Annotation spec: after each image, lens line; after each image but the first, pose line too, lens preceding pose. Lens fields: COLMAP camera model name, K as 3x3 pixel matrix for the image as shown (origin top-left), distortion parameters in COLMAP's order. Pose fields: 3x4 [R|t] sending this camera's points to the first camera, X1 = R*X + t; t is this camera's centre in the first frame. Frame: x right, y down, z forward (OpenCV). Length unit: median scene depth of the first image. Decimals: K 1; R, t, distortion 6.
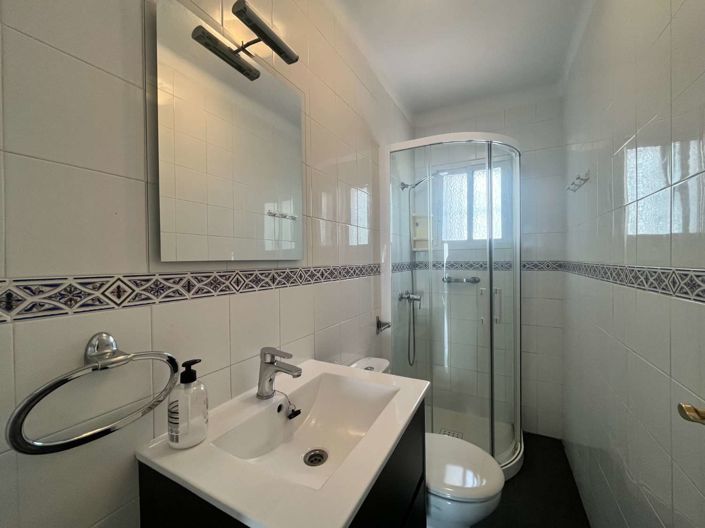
lens RADIAL K [[284.1, 0, 352.1], [0, 284.1, 262.8], [0, 0, 1]] dist [-0.003354, -0.000724]
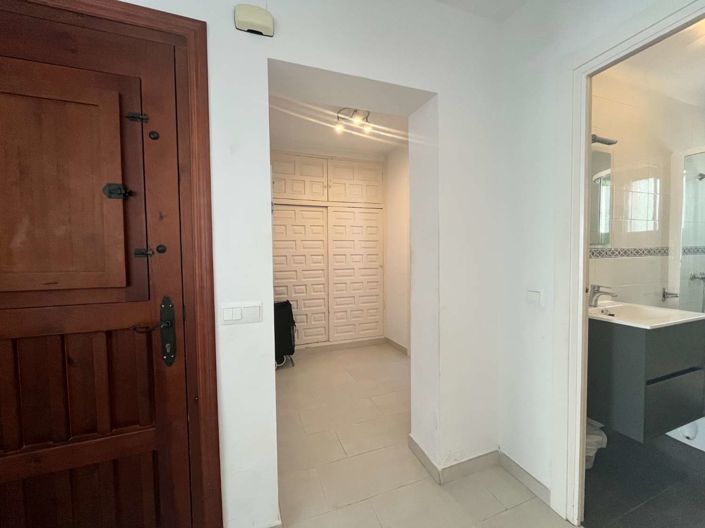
lens RADIAL K [[284.1, 0, 356.8], [0, 284.1, 262.7], [0, 0, 1]] dist [-0.003354, -0.000724]
pose [[0.753627, 0.031466, -0.656549, -0.121178], [-0.002924, 0.999004, 0.044522, 0.021913], [0.657296, -0.031633, 0.752969, -0.870168]]
